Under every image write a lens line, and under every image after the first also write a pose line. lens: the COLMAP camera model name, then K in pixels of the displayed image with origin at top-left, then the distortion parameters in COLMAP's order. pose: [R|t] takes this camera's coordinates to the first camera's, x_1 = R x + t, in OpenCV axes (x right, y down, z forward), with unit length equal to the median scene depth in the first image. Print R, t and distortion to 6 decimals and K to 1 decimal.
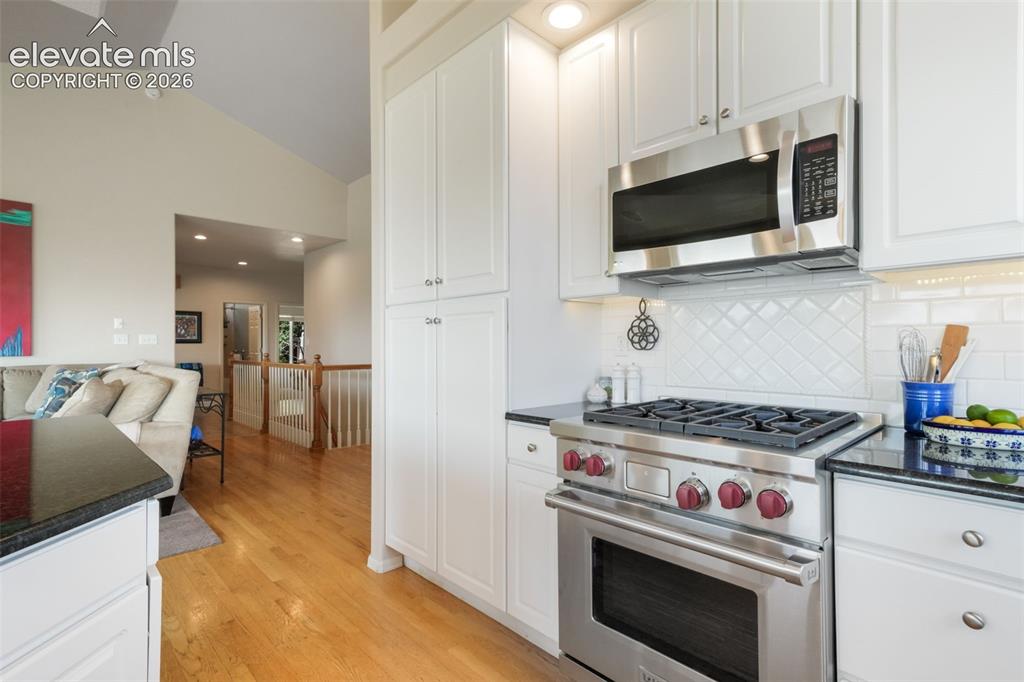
lens RADIAL K [[493.4, 0, 512.0], [0, 493.4, 341.0], [0, 0, 1]] dist [-0.018353, -0.000068]
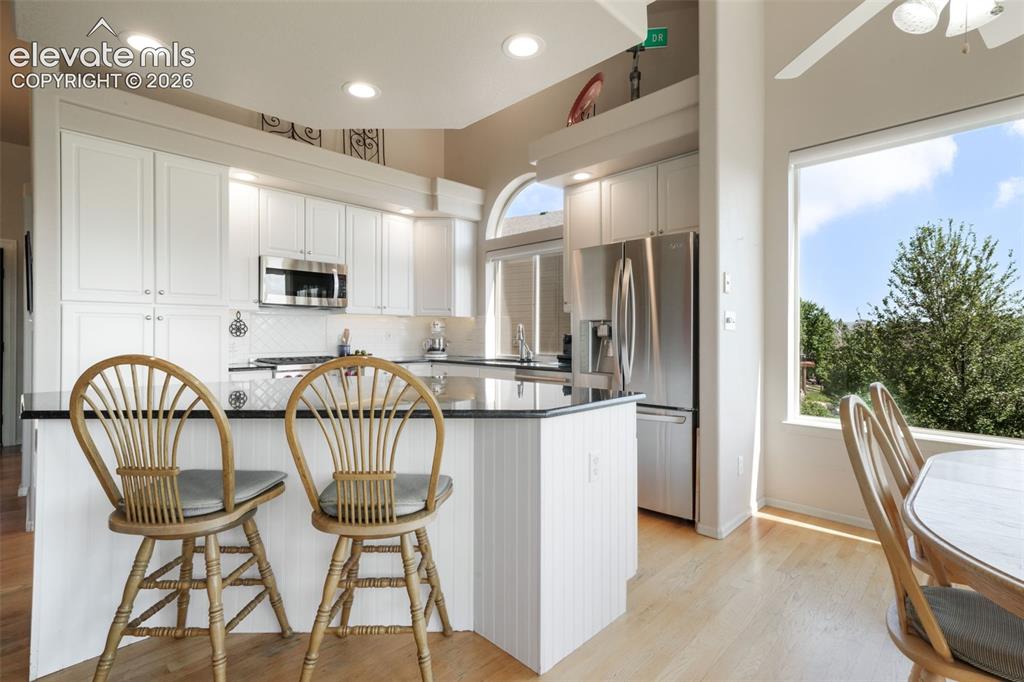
lens RADIAL K [[493.4, 0, 512.0], [0, 493.4, 341.0], [0, 0, 1]] dist [-0.018353, -0.000068]
pose [[-0.020744, -0.008821, 0.999746, -1.739532], [-0.003578, 0.999955, 0.008749, 0.013995], [-0.999778, -0.003396, -0.020774, -0.075254]]
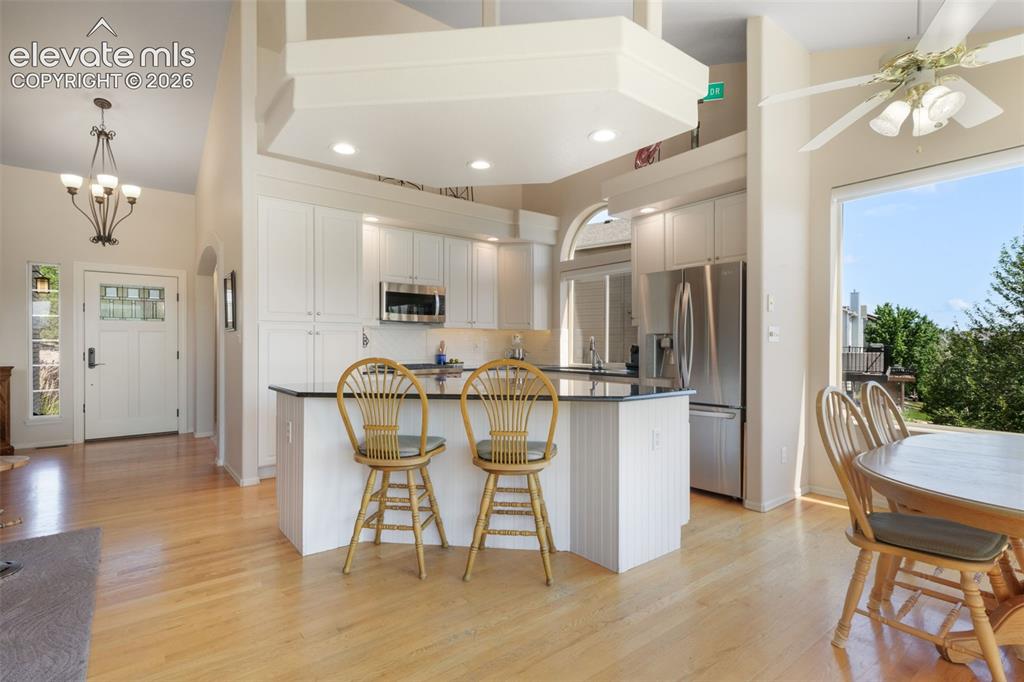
lens RADIAL K [[498.1, 0, 510.5], [0, 498.1, 350.9], [0, 0, 1]] dist [-0.000435, 0.000163]
pose [[0.107608, -0.007009, 0.994169, -2.110269], [-0.004034, 0.999964, 0.007487, 0.013896], [-0.994185, -0.004816, 0.107575, -0.016412]]
